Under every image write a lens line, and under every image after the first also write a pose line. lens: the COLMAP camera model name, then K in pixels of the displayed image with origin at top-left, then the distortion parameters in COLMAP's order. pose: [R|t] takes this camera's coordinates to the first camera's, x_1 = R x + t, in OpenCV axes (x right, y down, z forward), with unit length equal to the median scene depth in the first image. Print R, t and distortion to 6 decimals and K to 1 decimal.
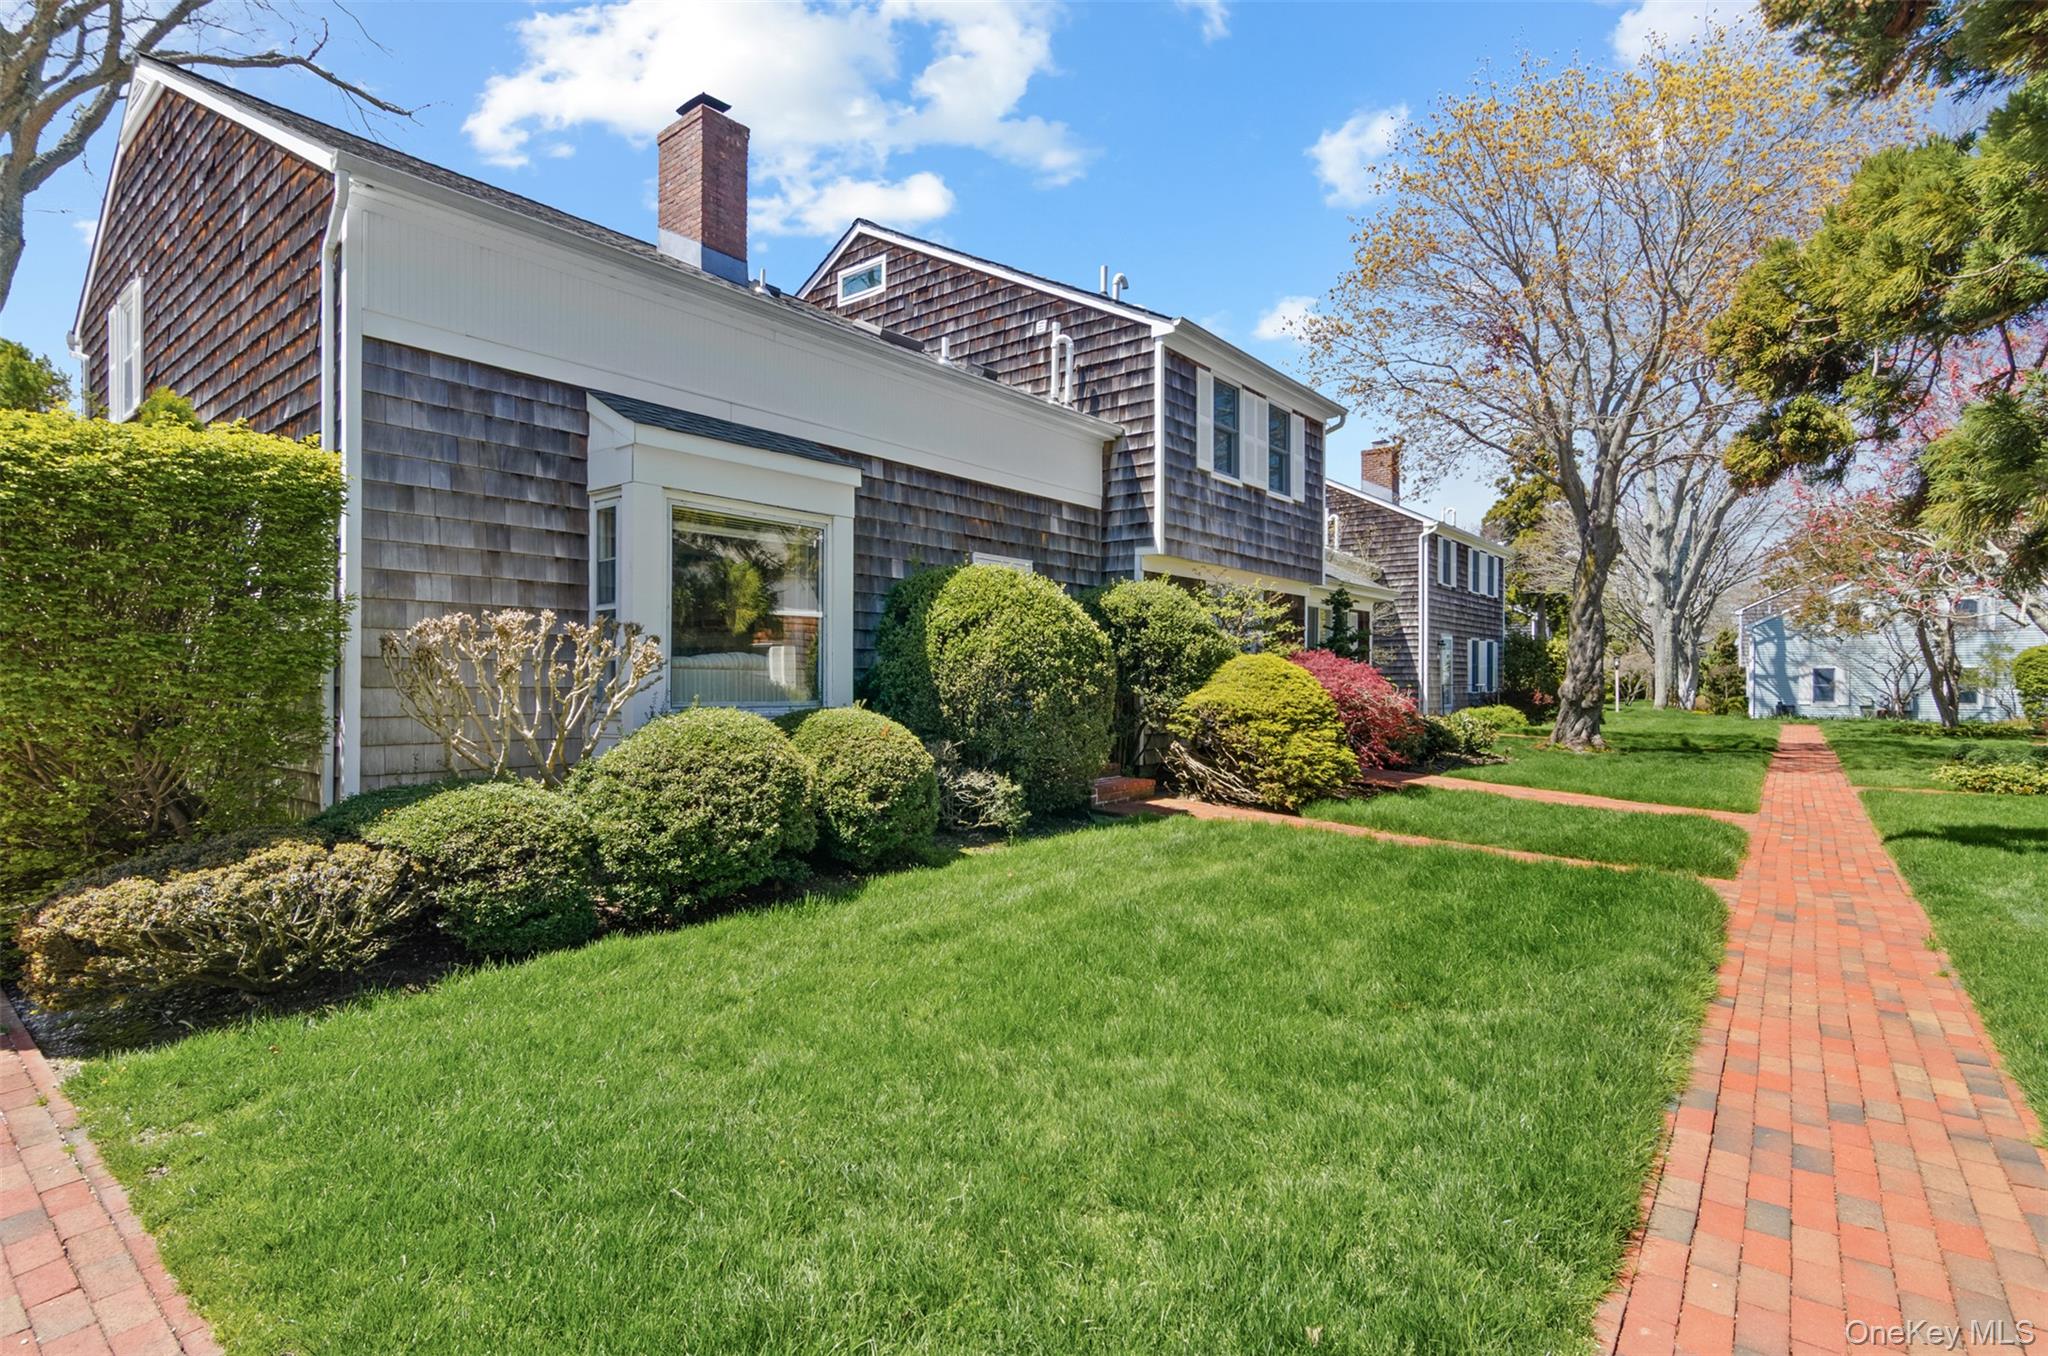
lens RADIAL K [[994.8, 0, 1036.1], [0, 994.8, 684.9], [0, 0, 1]] dist [-0.001052, 0.000000]
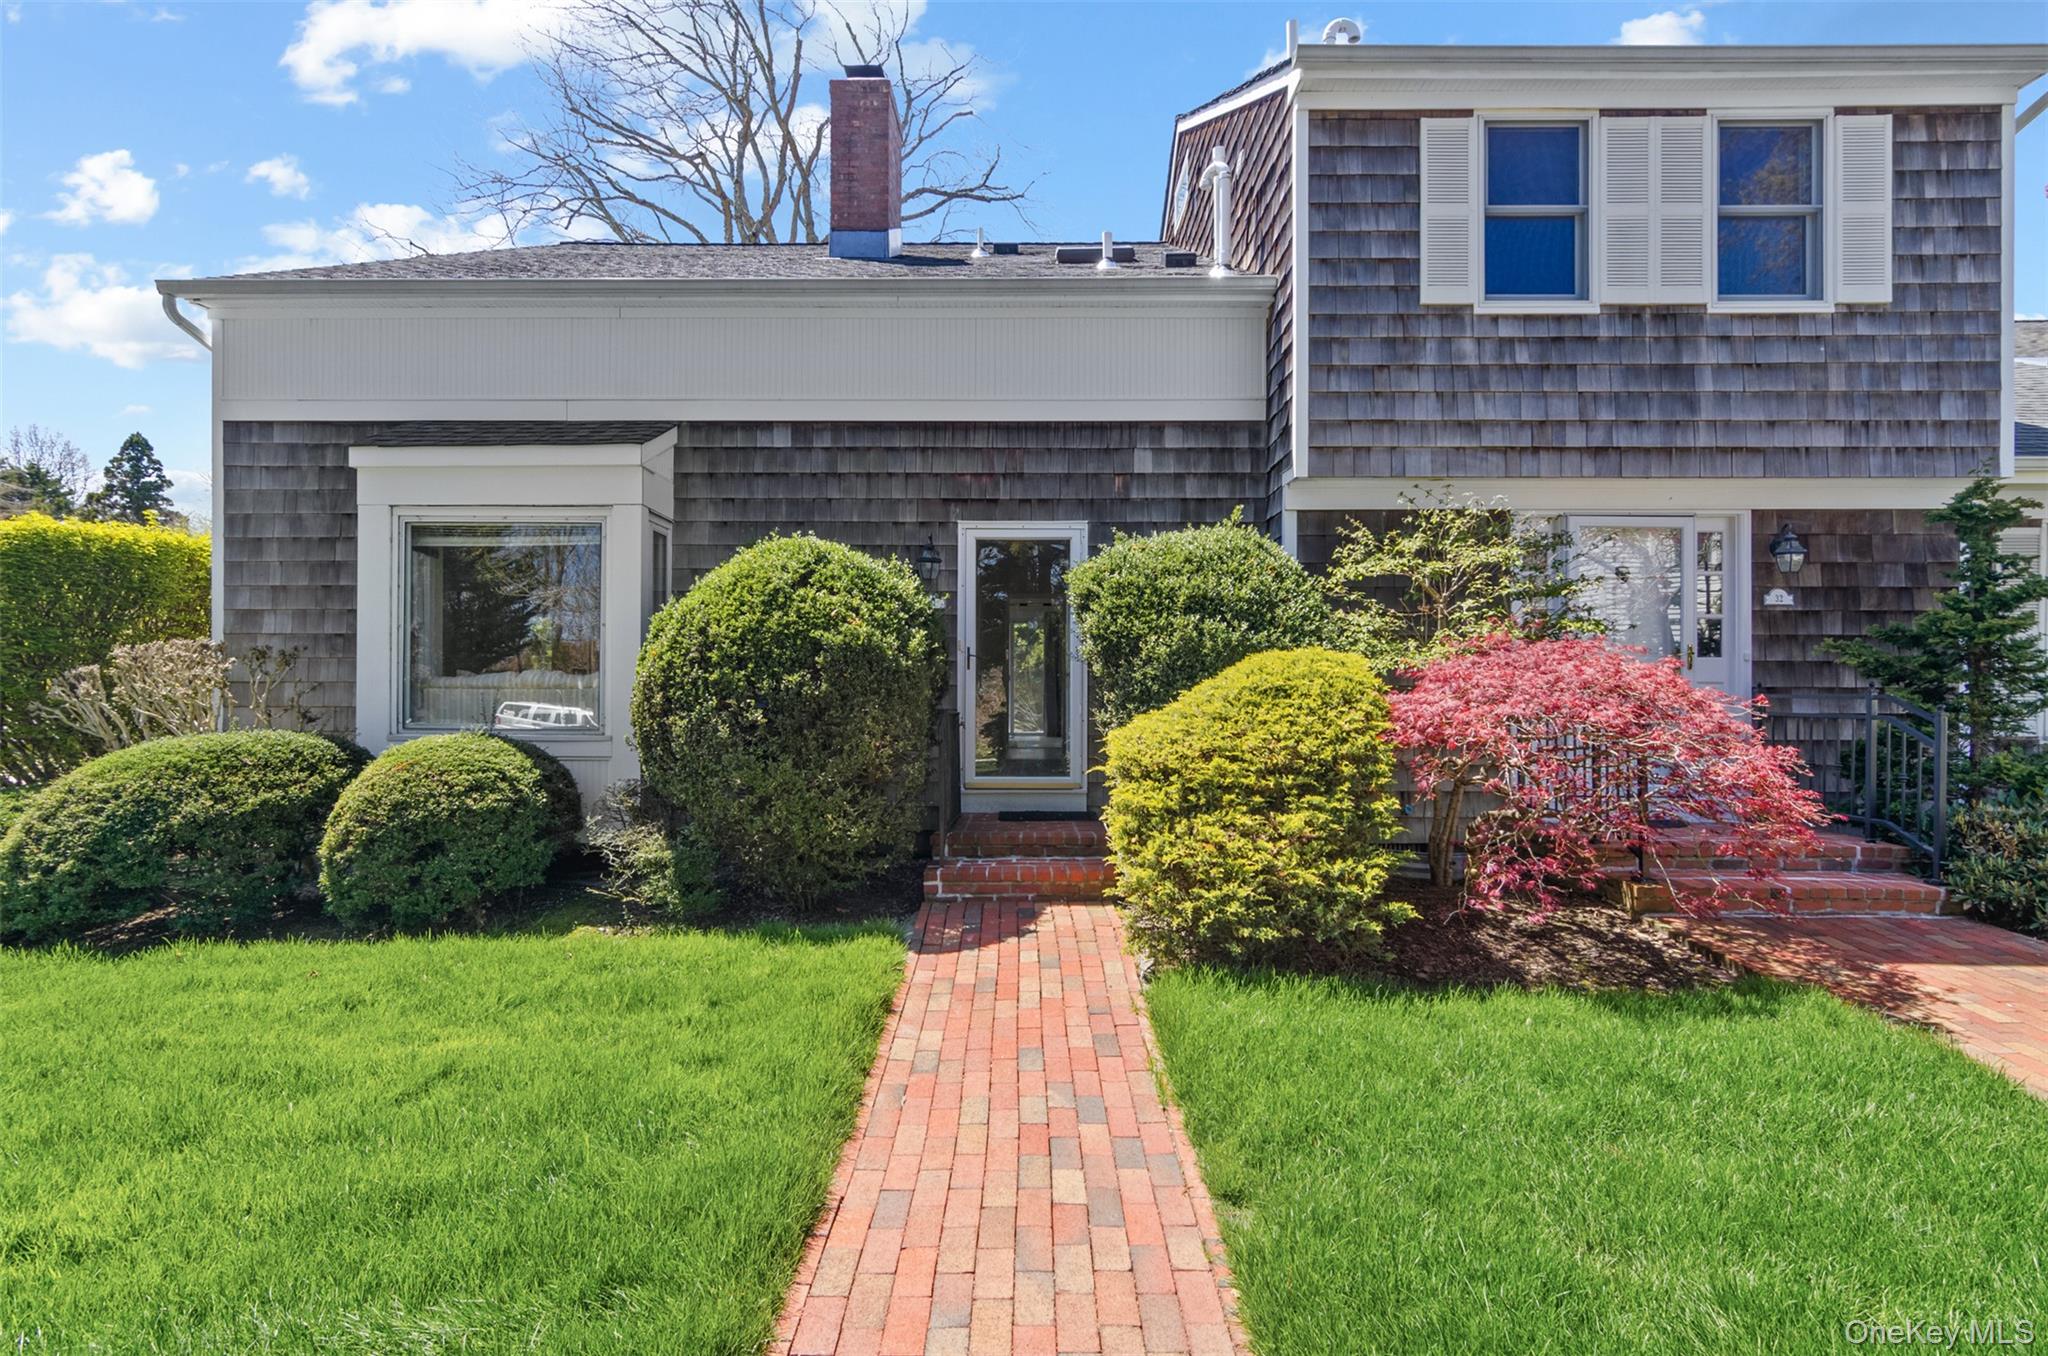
lens RADIAL K [[994.8, 0, 1027.1], [0, 994.8, 679.2], [0, 0, 1]] dist [-0.001052, 0.000000]
pose [[0.634246, -0.021543, -0.772831, 0.471904], [0.001815, 0.999650, -0.026376, 0.000569], [0.773129, 0.015326, 0.634063, 0.524476]]
